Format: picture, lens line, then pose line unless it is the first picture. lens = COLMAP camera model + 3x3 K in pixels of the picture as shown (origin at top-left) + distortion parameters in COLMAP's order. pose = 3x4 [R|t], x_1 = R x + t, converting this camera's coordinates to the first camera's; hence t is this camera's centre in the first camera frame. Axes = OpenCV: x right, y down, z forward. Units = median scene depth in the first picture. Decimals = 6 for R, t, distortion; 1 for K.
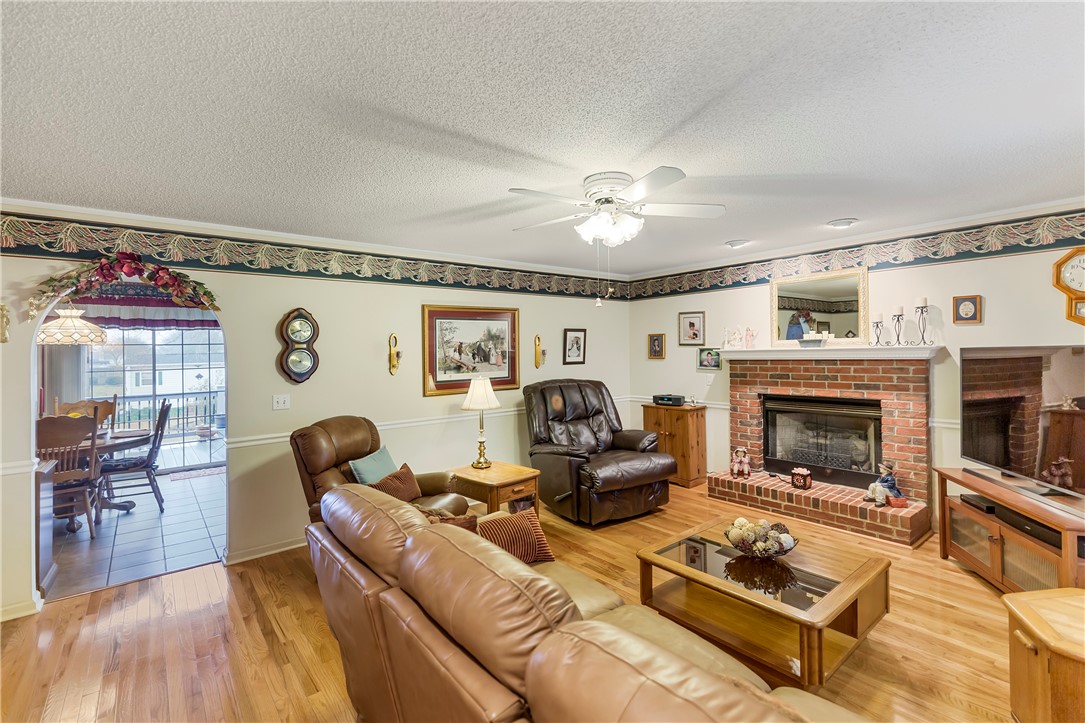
lens RADIAL K [[487.3, 0, 545.7], [0, 487.3, 349.9], [0, 0, 1]] dist [0.001835, -0.000880]
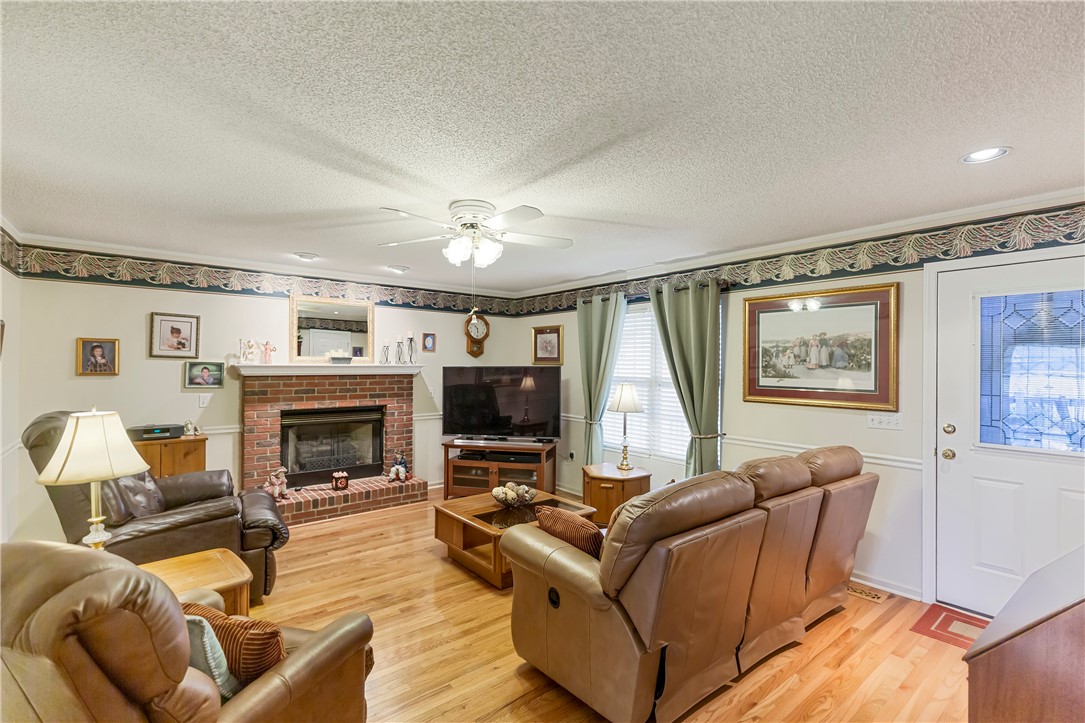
lens RADIAL K [[487.3, 0, 543.1], [0, 487.3, 371.2], [0, 0, 1]] dist [0.001835, -0.000880]
pose [[0.005677, 0.001810, 0.999982, -0.558338], [-0.013537, 0.999907, -0.001733, 0.006581], [-0.999892, -0.013527, 0.005701, 0.497535]]
